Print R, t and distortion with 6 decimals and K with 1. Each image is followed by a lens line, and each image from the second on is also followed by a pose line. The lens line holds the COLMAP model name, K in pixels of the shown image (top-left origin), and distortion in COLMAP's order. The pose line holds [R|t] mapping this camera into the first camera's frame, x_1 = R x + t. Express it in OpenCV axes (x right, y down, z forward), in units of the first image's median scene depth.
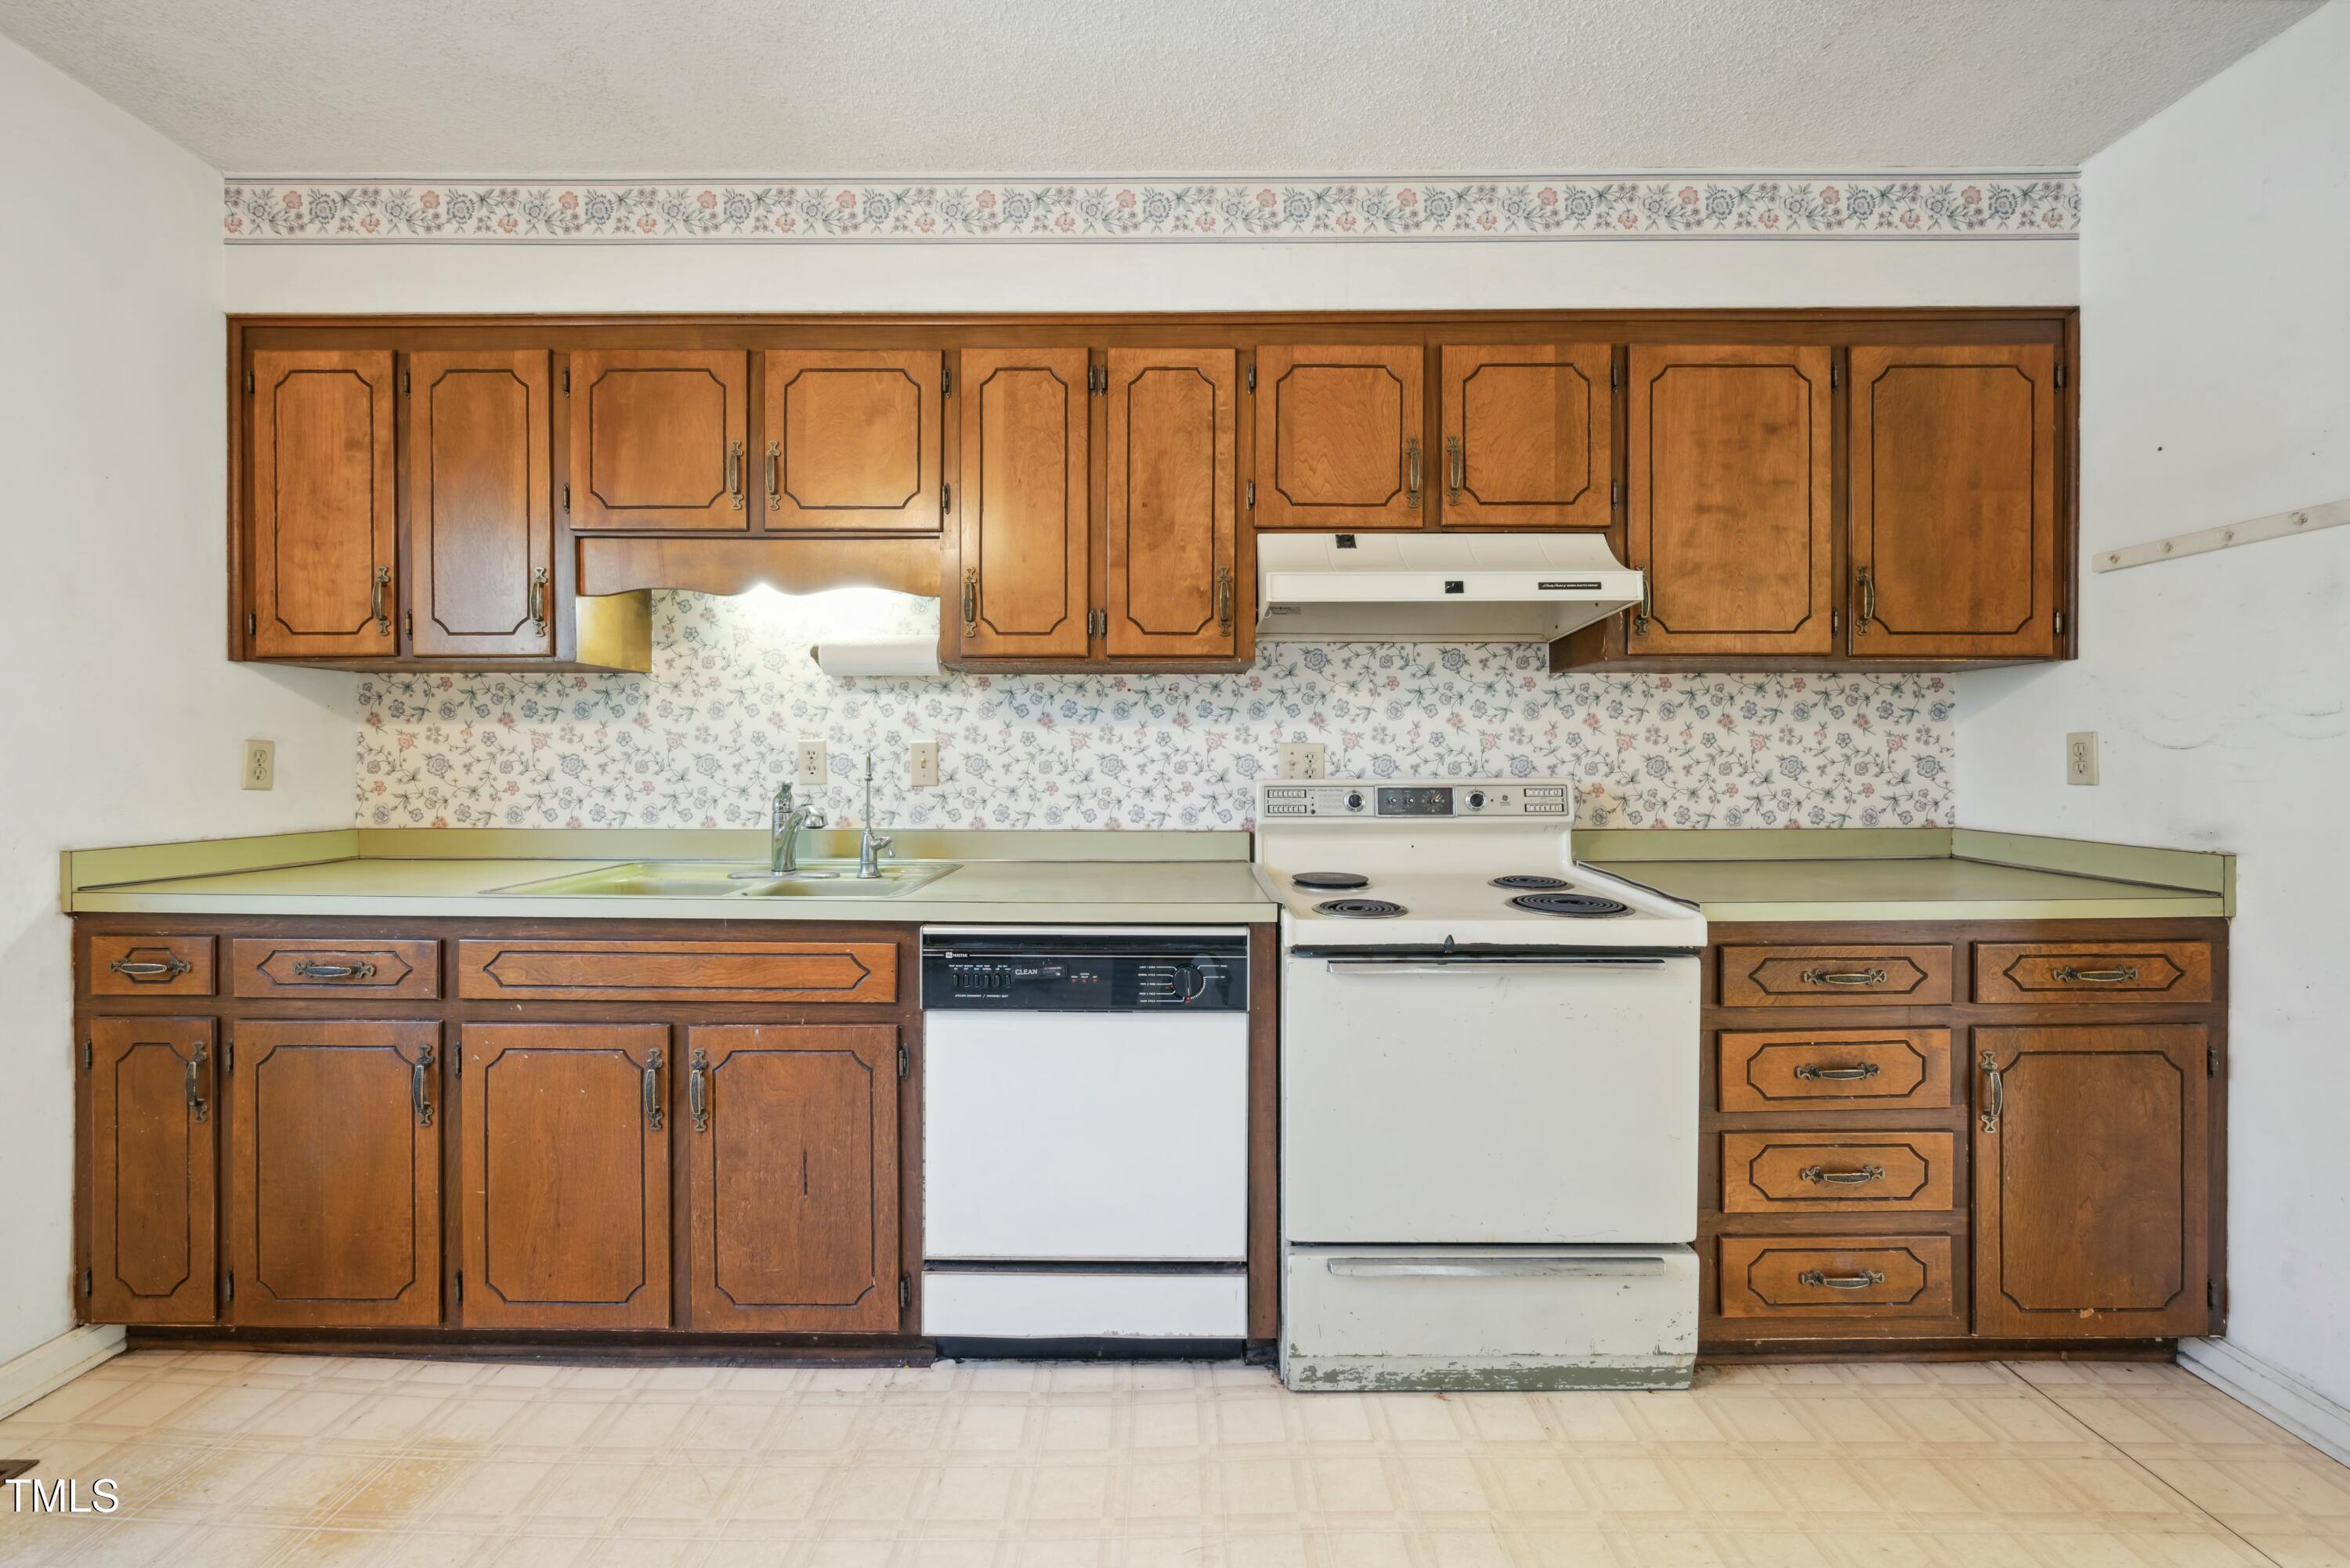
lens RADIAL K [[937.6, 0, 1148.5], [0, 937.6, 757.2], [0, 0, 1]] dist [-0.001058, 0.000683]
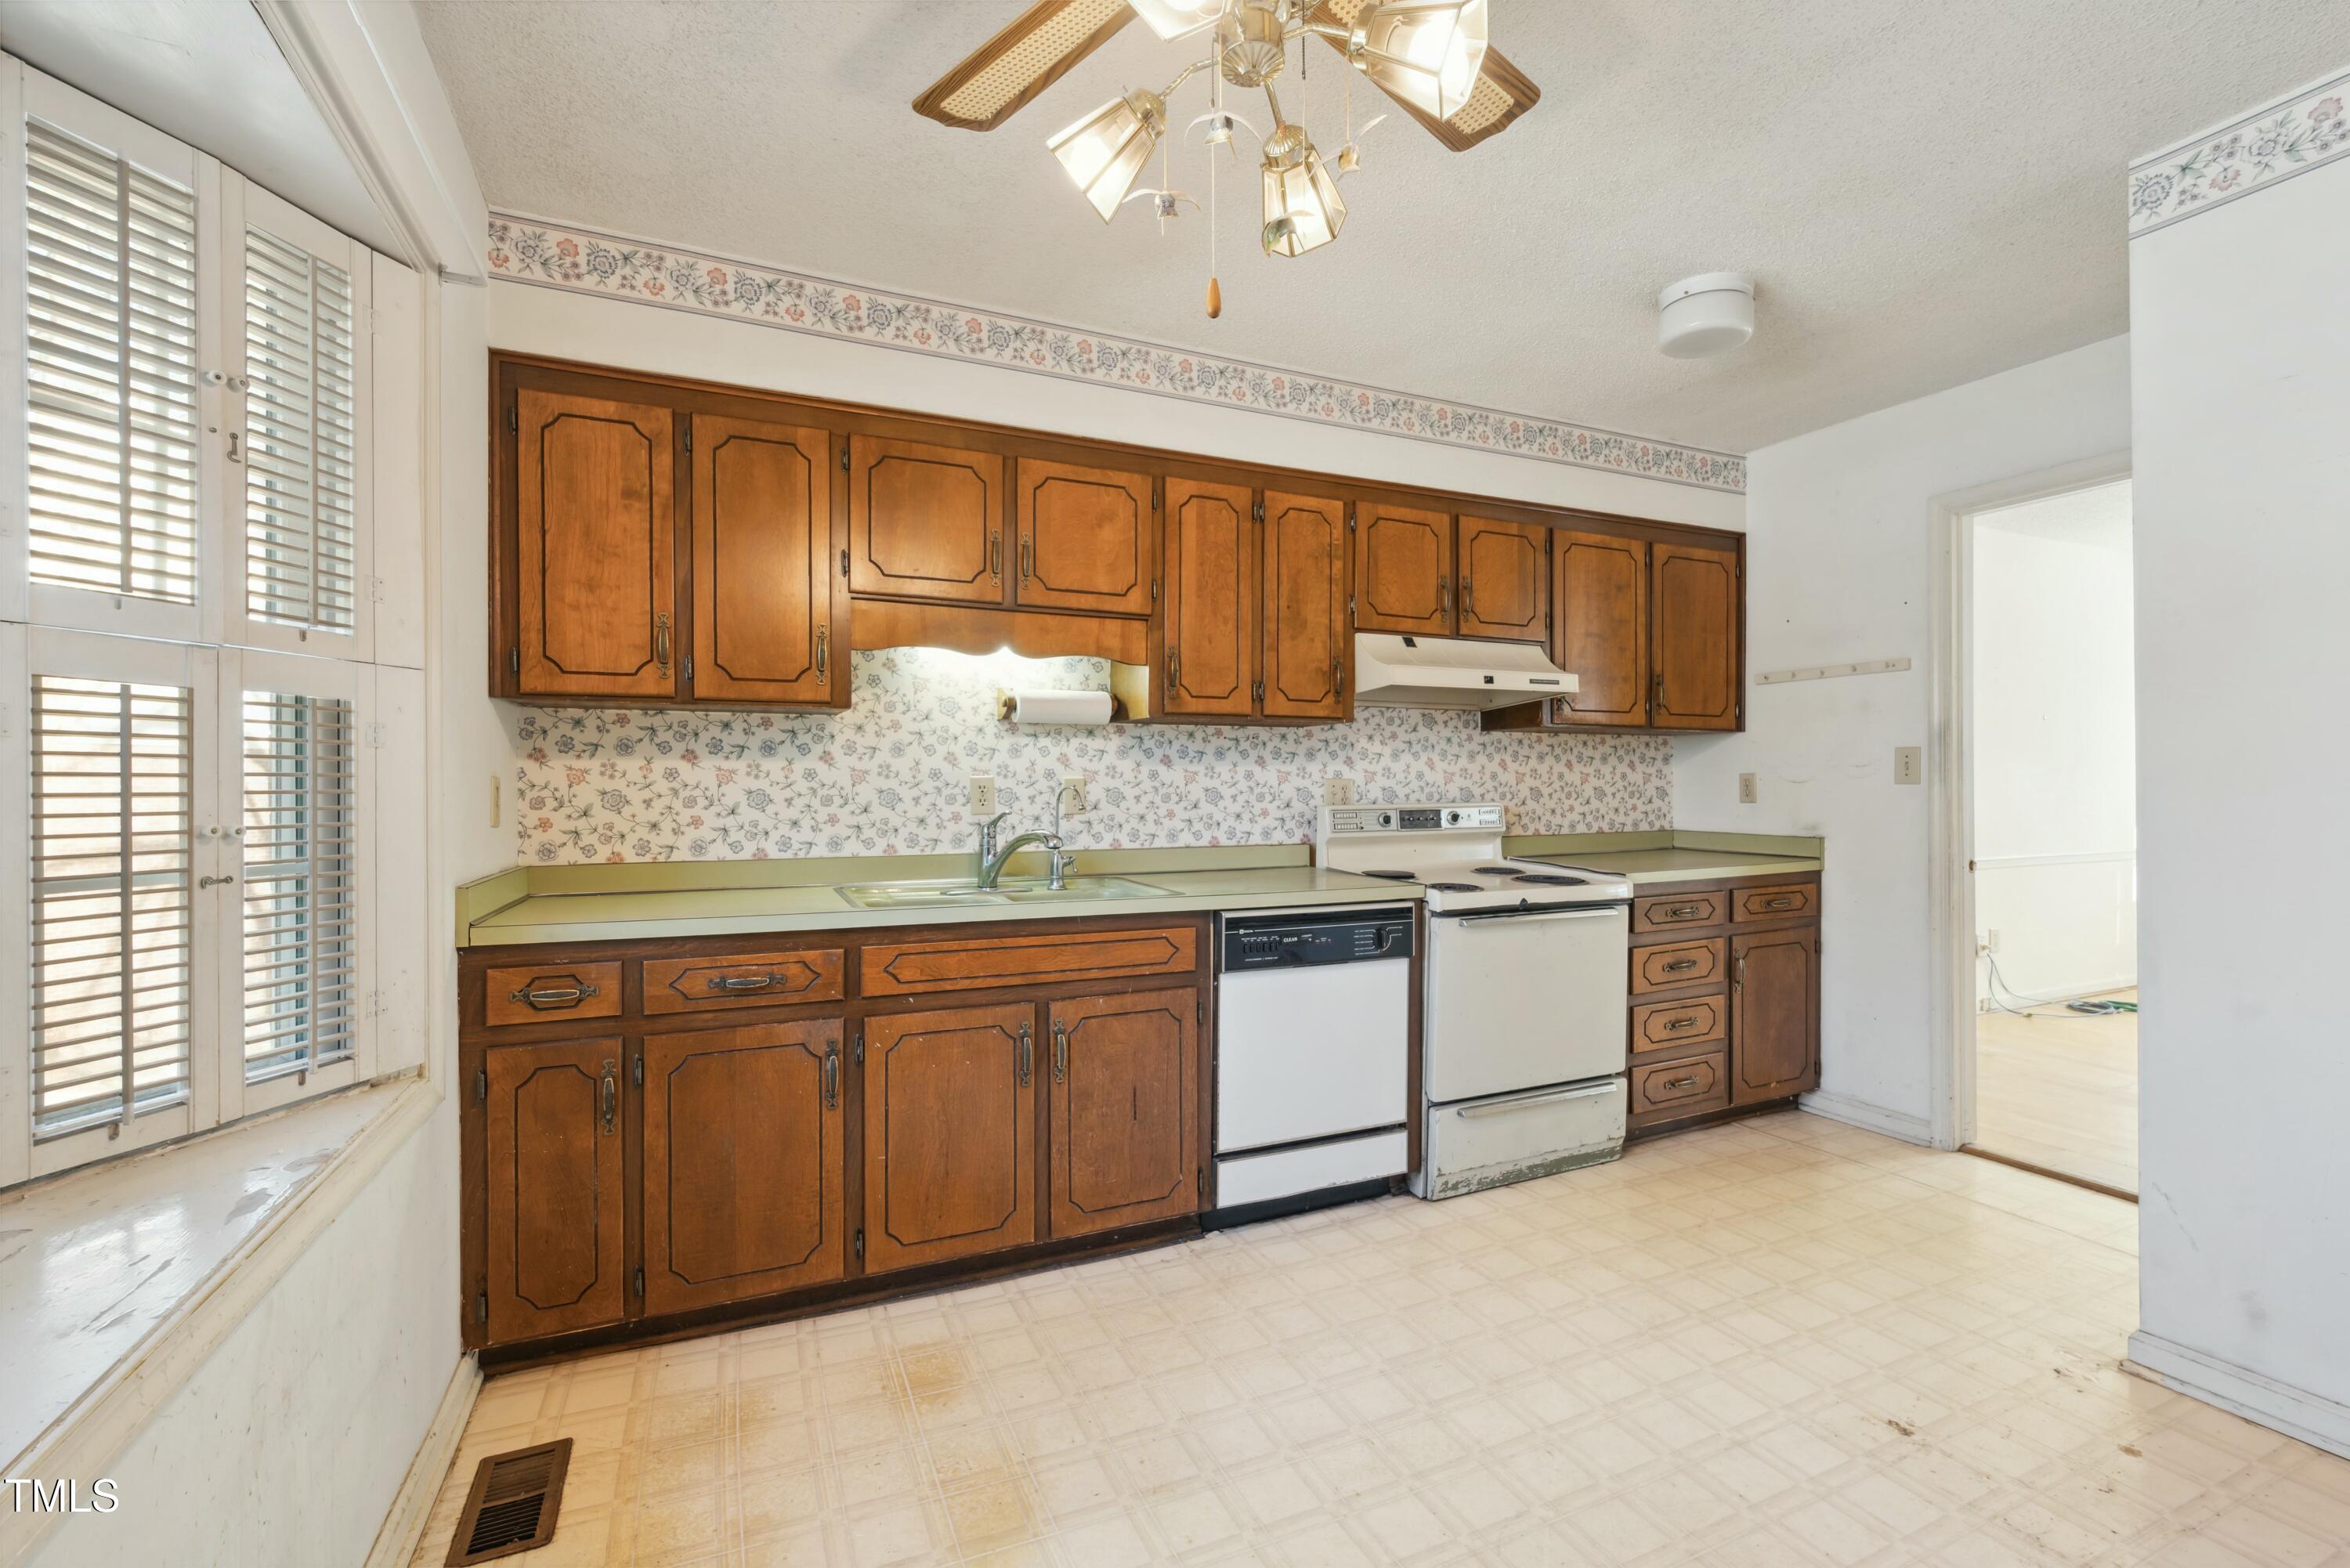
lens RADIAL K [[978.6, 0, 1177.0], [0, 978.6, 788.9], [0, 0, 1]] dist [0.002410, 0.000011]
pose [[0.911301, -0.004599, 0.411715, -0.753090], [0.003669, 0.999989, 0.003050, -0.006314], [-0.411724, -0.001269, 0.911308, -0.247399]]
